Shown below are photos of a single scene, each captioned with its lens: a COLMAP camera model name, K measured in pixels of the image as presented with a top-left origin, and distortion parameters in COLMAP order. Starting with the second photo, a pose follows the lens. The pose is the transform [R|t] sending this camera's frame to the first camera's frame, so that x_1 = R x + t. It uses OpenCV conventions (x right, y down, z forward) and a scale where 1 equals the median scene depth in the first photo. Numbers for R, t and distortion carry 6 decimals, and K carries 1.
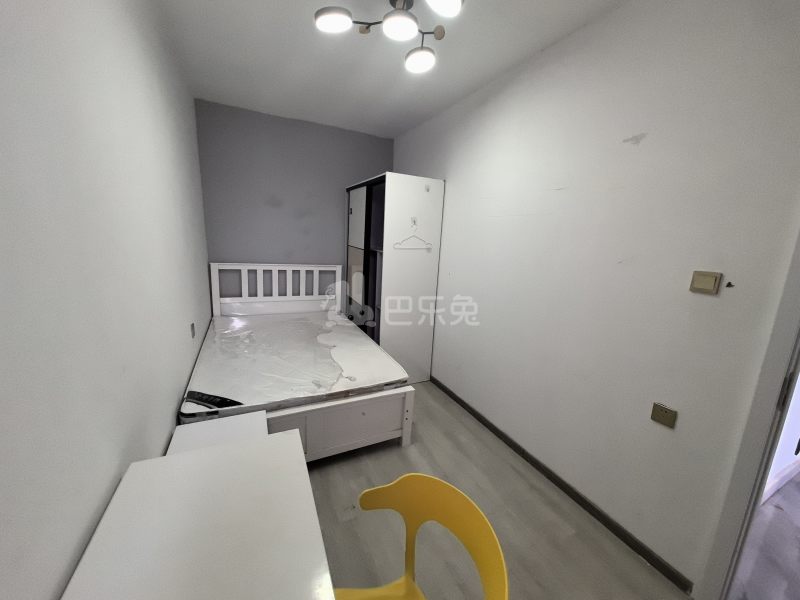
lens RADIAL K [[305.9, 0, 403.6], [0, 305.9, 298.4], [0, 0, 1]] dist [0.000343, -0.000141]
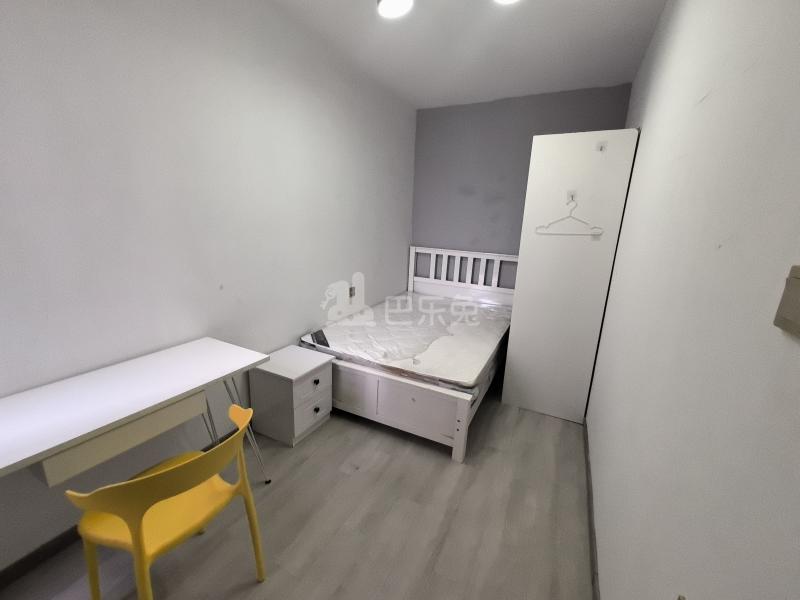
lens RADIAL K [[329.2, 0, 399.7], [0, 329.2, 297.9], [0, 0, 1]] dist [-0.000162, -0.000099]
pose [[0.606655, 0.155838, -0.779541, 0.440031], [-0.157710, 0.984700, 0.074118, -0.007600], [0.779164, 0.077978, 0.621951, 0.213911]]
